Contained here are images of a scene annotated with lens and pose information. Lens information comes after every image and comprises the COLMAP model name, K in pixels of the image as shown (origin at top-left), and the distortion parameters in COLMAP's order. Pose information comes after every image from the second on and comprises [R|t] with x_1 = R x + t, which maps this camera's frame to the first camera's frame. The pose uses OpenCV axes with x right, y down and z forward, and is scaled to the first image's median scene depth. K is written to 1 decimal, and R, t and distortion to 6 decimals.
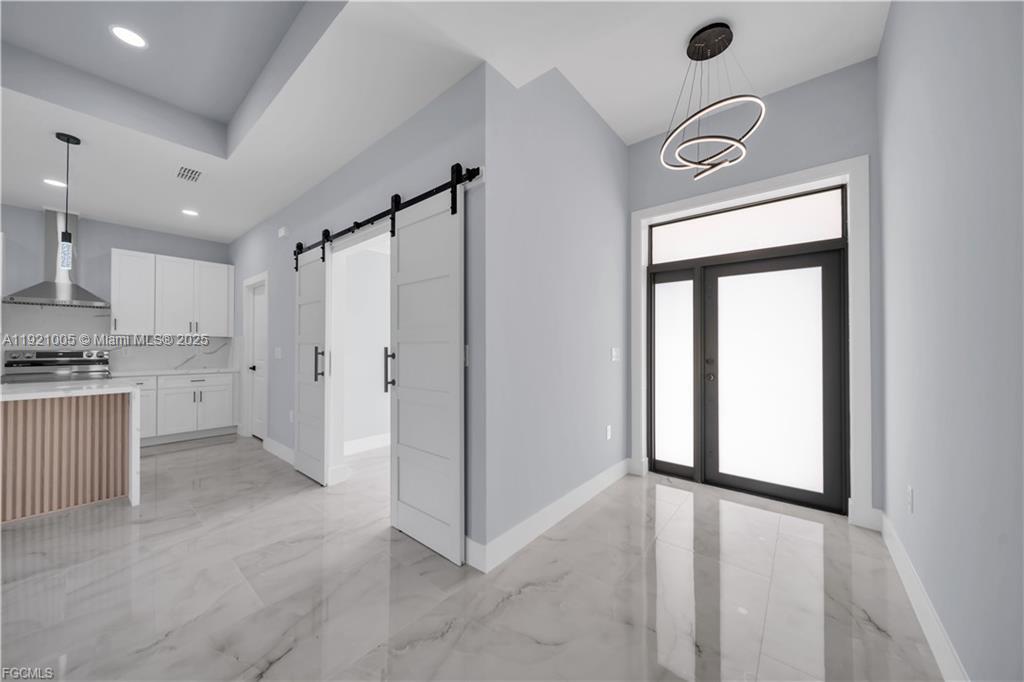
lens RADIAL K [[354.8, 0, 510.9], [0, 354.8, 343.4], [0, 0, 1]] dist [0.000579, -0.000003]
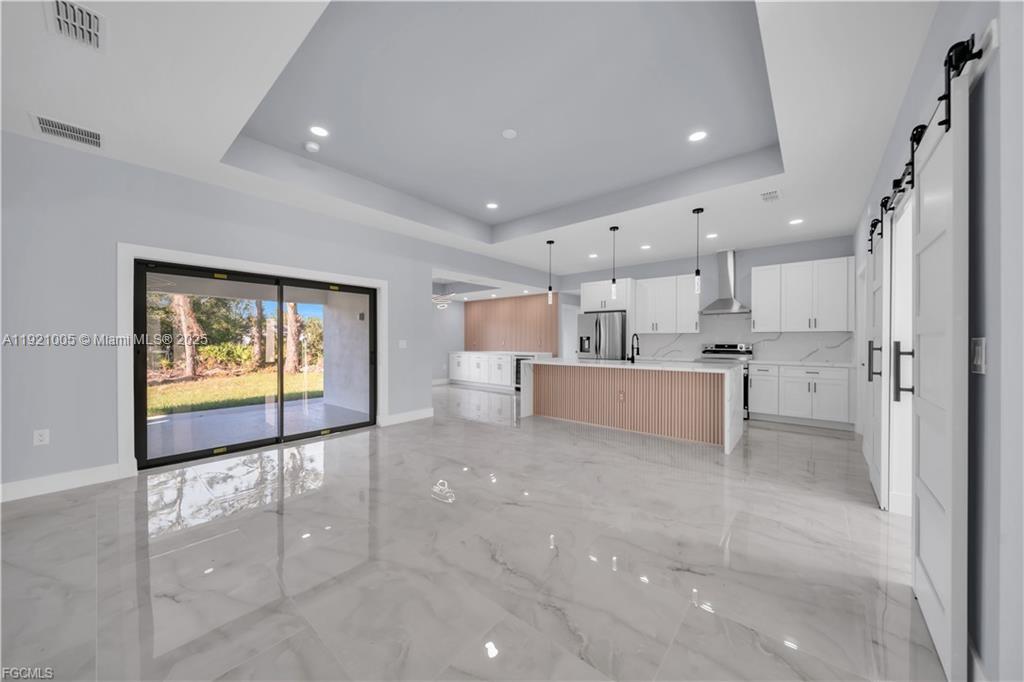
lens RADIAL K [[354.8, 0, 510.9], [0, 354.8, 343.4], [0, 0, 1]] dist [0.000579, -0.000003]
pose [[-0.013672, 0.005209, -0.999893, 0.247354], [0.009754, 0.999940, 0.005076, 0.002029], [0.999859, -0.009684, -0.013722, 0.117663]]
